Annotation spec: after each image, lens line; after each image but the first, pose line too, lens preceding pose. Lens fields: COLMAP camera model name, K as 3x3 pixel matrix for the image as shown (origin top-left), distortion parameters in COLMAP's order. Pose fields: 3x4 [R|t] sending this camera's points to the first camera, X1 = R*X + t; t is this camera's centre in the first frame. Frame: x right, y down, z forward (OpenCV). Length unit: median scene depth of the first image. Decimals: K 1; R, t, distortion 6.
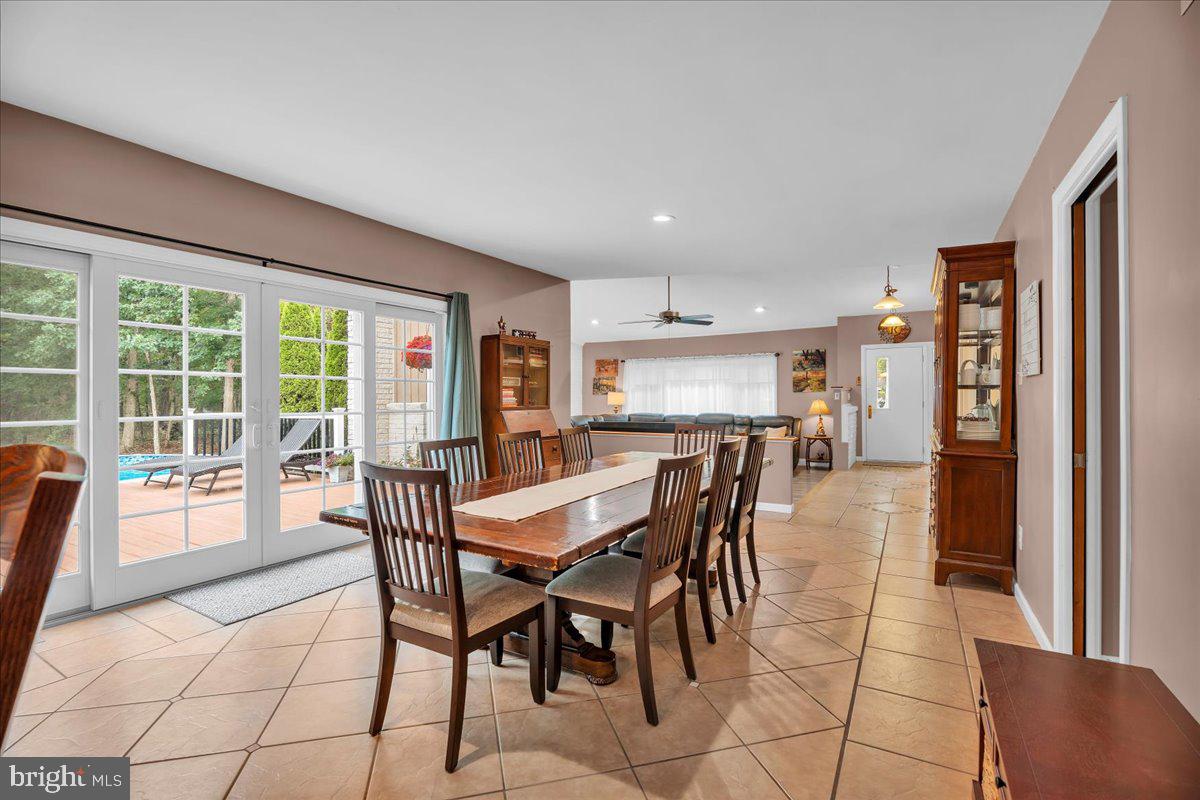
lens RADIAL K [[543.6, 0, 600.0], [0, 543.6, 400.0], [0, 0, 1]] dist [-0.001353, -0.000152]
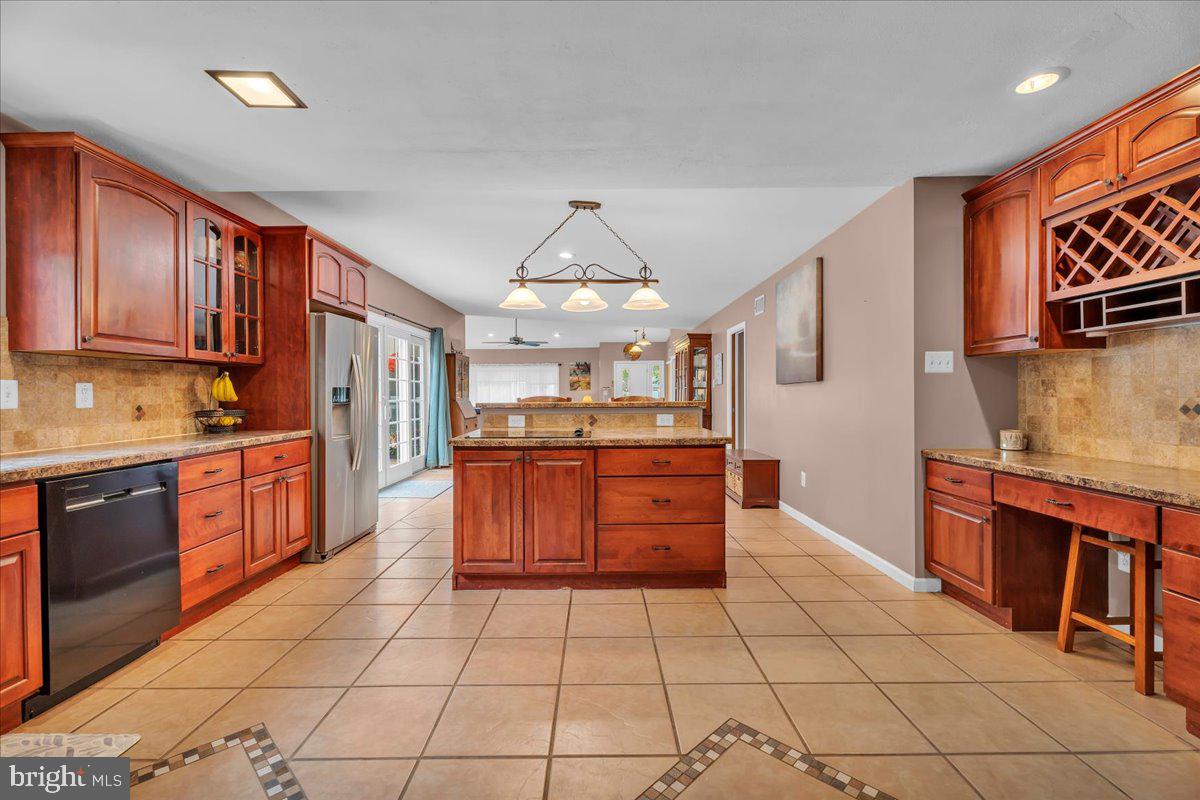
lens RADIAL K [[543.6, 0, 600.0], [0, 543.6, 400.0], [0, 0, 1]] dist [-0.001353, -0.000152]
pose [[0.861425, -0.004889, 0.507861, -0.444007], [0.004194, 0.999988, 0.002513, 0.011253], [-0.507868, -0.000035, 0.861435, -0.426467]]
